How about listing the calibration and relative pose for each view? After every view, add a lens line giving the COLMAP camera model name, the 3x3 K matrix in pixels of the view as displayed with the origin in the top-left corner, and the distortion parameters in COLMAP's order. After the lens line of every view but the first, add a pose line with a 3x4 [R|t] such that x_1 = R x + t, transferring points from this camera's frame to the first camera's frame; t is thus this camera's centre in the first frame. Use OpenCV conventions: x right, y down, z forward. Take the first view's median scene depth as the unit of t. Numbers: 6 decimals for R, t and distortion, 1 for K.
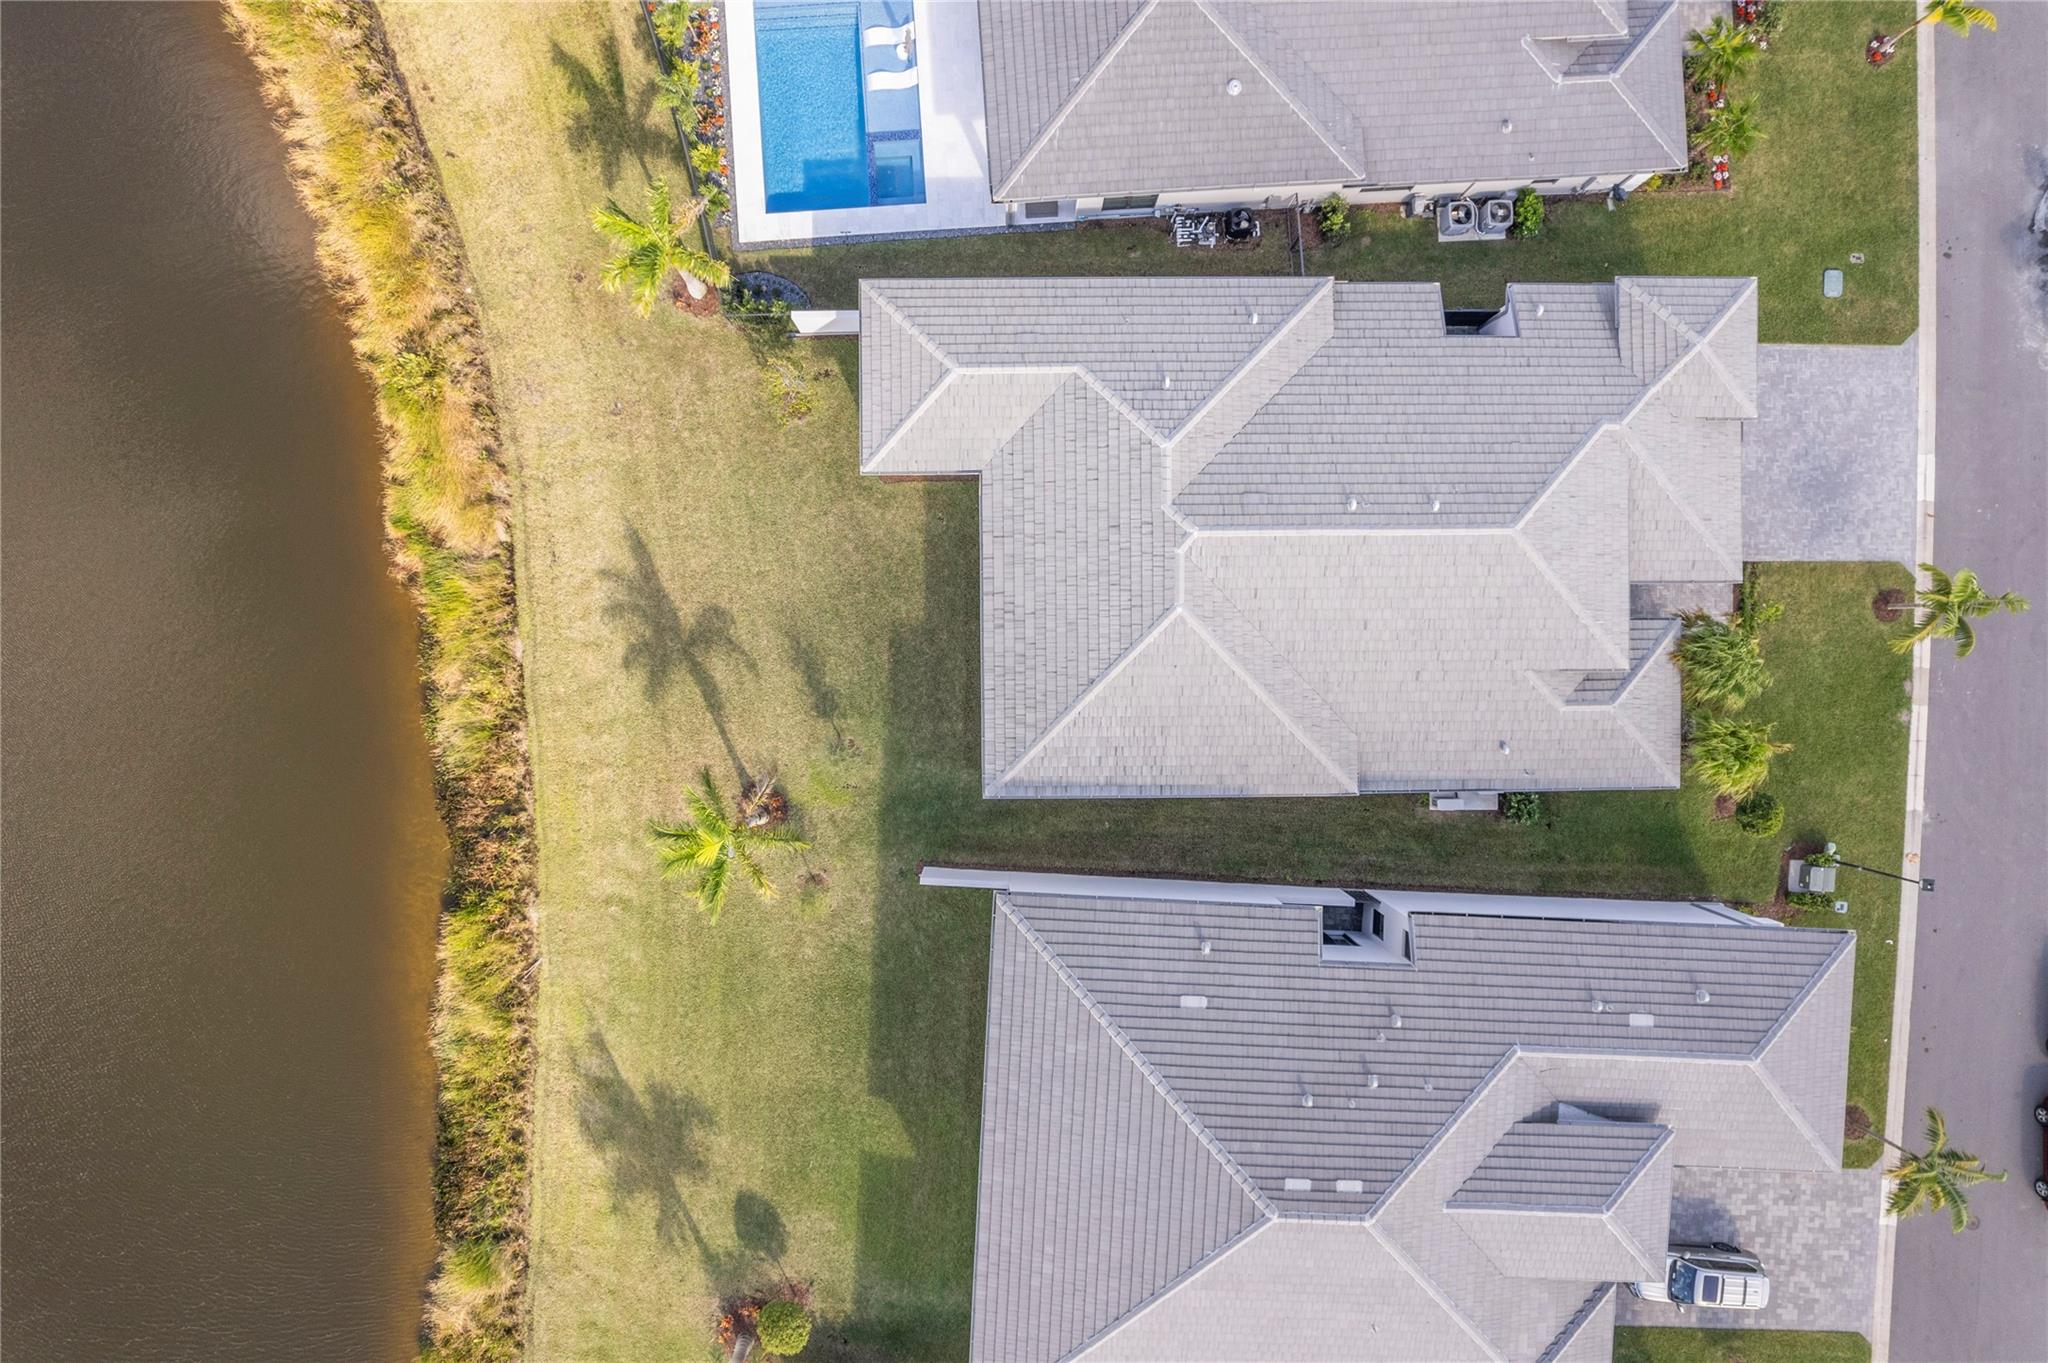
lens RADIAL K [[1318.4, 0, 1019.7], [0, 1318.4, 678.7], [0, 0, 1]] dist [-0.073675, 0.070617]
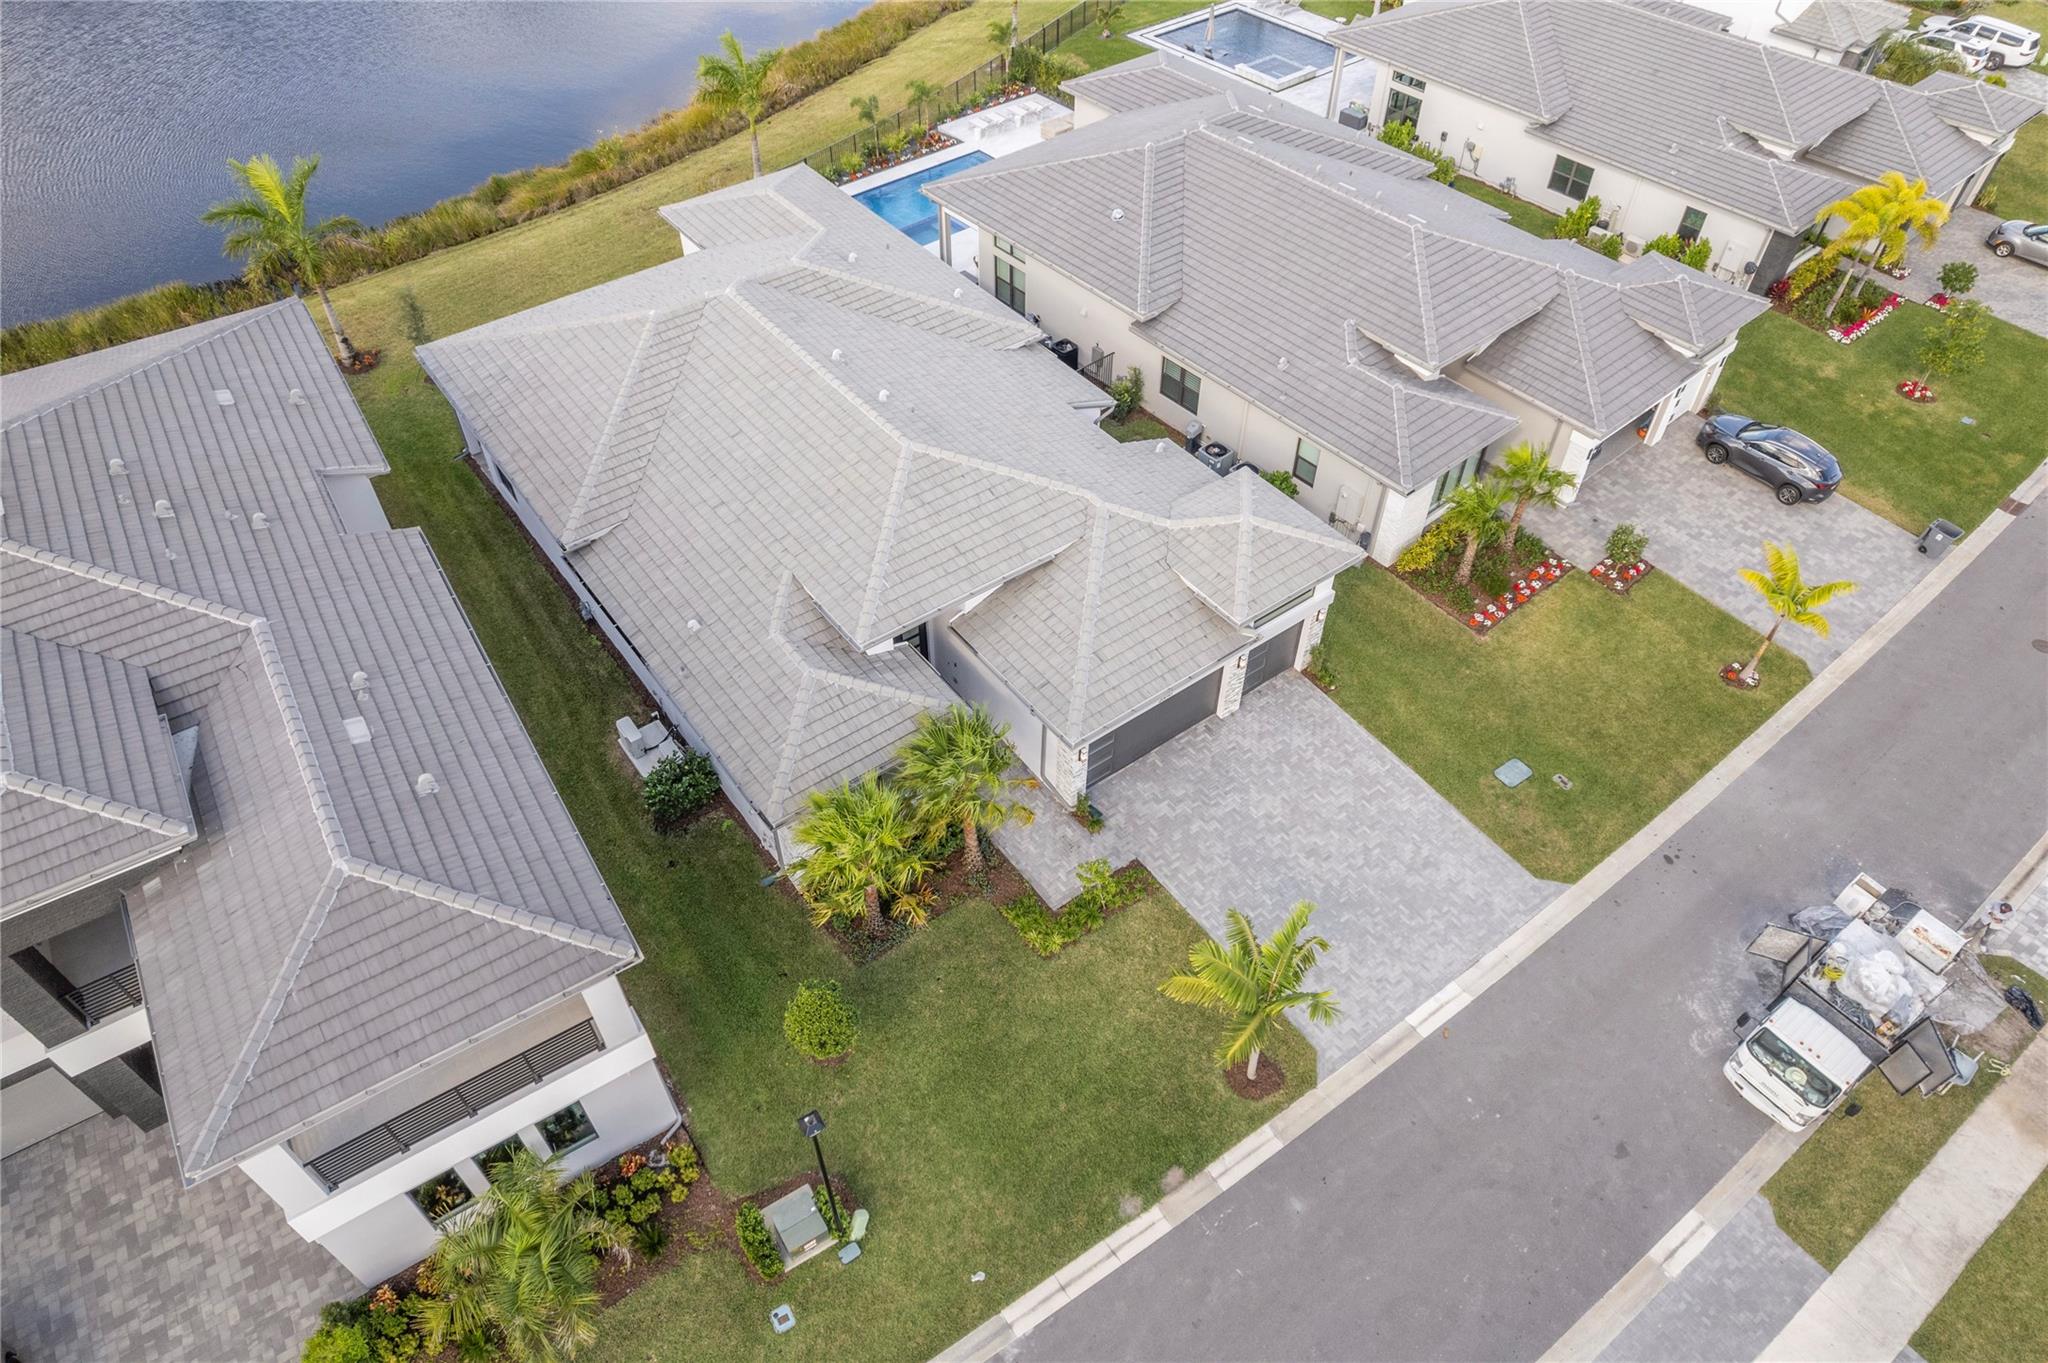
lens RADIAL K [[1318.4, 0, 1023.2], [0, 1318.4, 667.7], [0, 0, 1]] dist [-0.073675, 0.070617]
pose [[0.594768, 0.569375, -0.567506, 0.848652], [-0.803832, 0.412238, -0.428852, 0.216443], [-0.010230, 0.711247, 0.702868, 0.430200]]
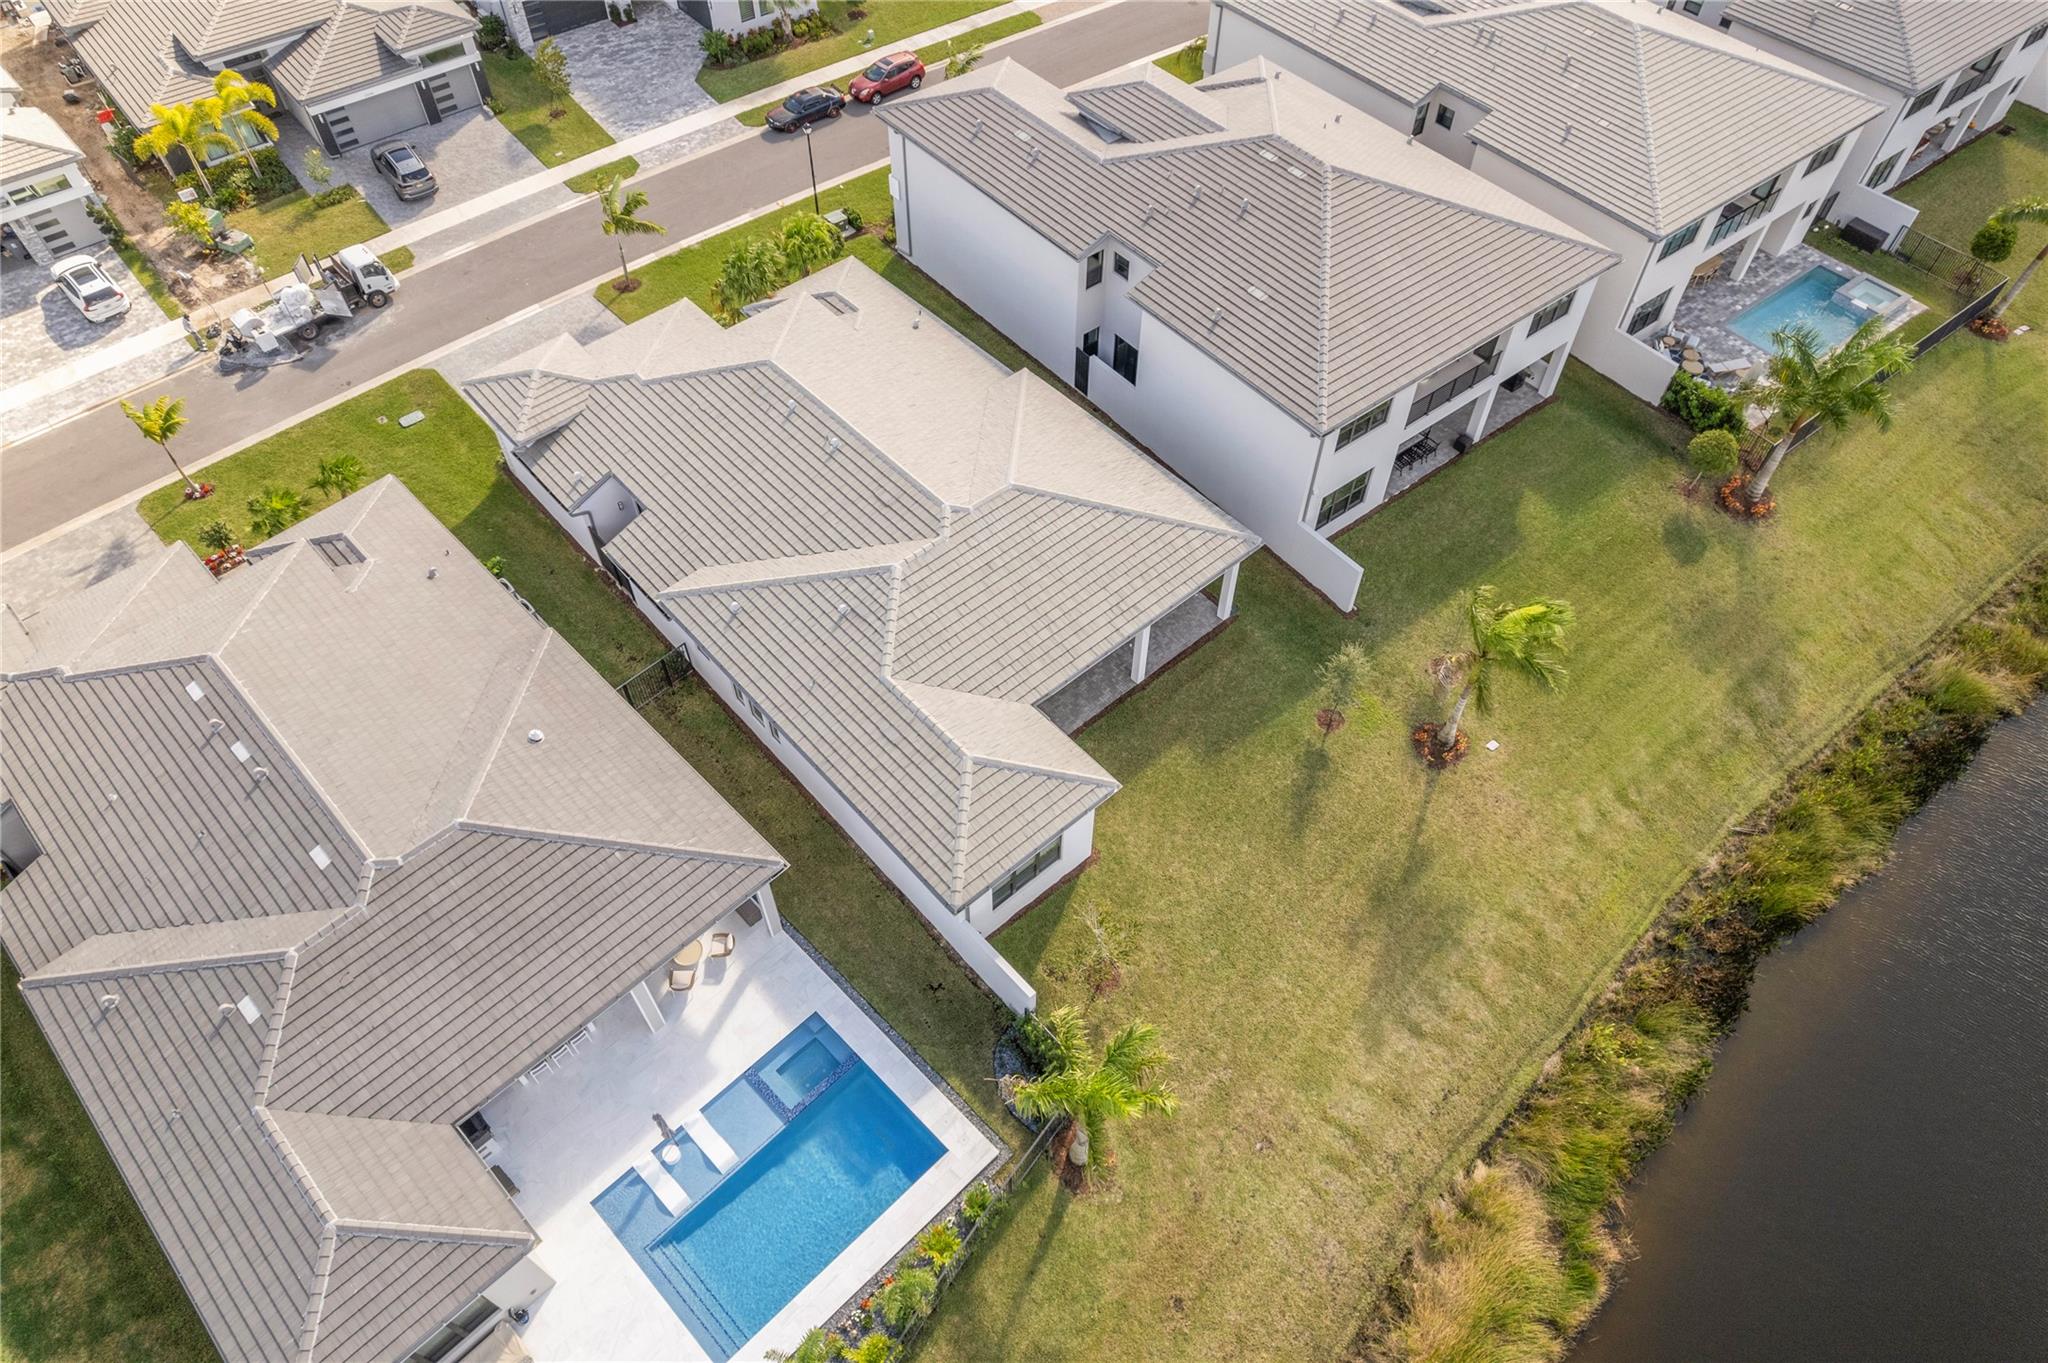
lens RADIAL K [[1318.4, 0, 1021.5], [0, 1318.4, 672.9], [0, 0, 1]] dist [-0.073675, 0.070617]
pose [[-0.655764, -0.600125, 0.458066, -0.396647], [0.754961, -0.523547, 0.394883, -0.469539], [0.002840, 0.604772, 0.796394, 0.211083]]
